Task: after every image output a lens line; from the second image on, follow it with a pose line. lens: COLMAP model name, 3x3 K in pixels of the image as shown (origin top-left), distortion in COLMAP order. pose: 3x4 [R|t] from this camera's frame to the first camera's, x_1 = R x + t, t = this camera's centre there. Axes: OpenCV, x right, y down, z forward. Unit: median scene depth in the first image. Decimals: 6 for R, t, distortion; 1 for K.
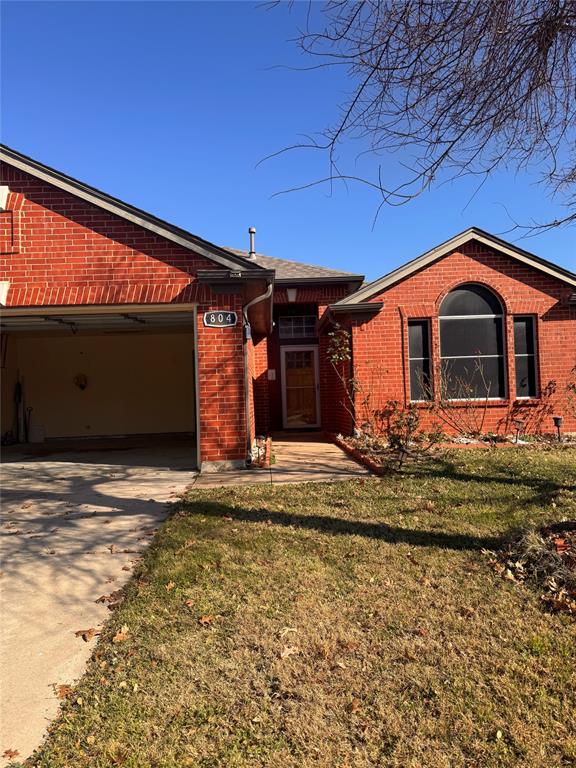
lens RADIAL K [[540.8, 0, 283.5], [0, 540.8, 385.3], [0, 0, 1]] dist [0.040055, -0.053874]
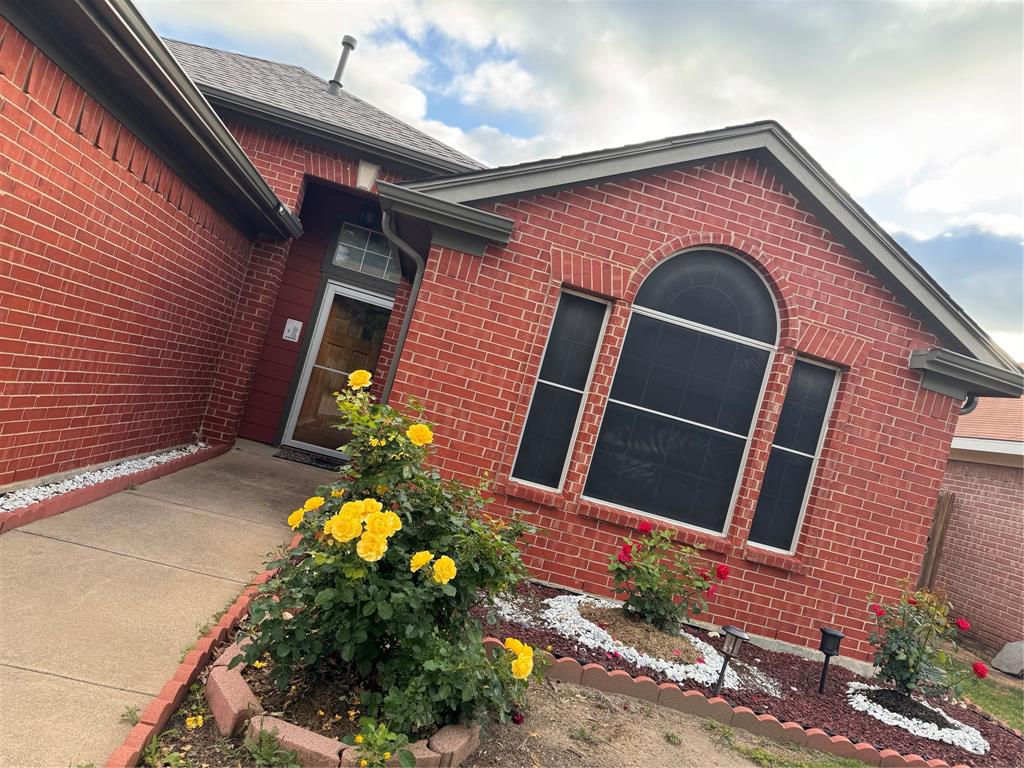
lens RADIAL K [[721.1, 0, 514.1], [0, 721.1, 387.0], [0, 0, 1]] dist [0.040055, -0.053874]
pose [[0.950273, 0.299530, 0.085218, 0.239028], [-0.299627, 0.953982, -0.011956, -0.043385], [-0.084878, -0.014172, 0.996291, 0.633197]]
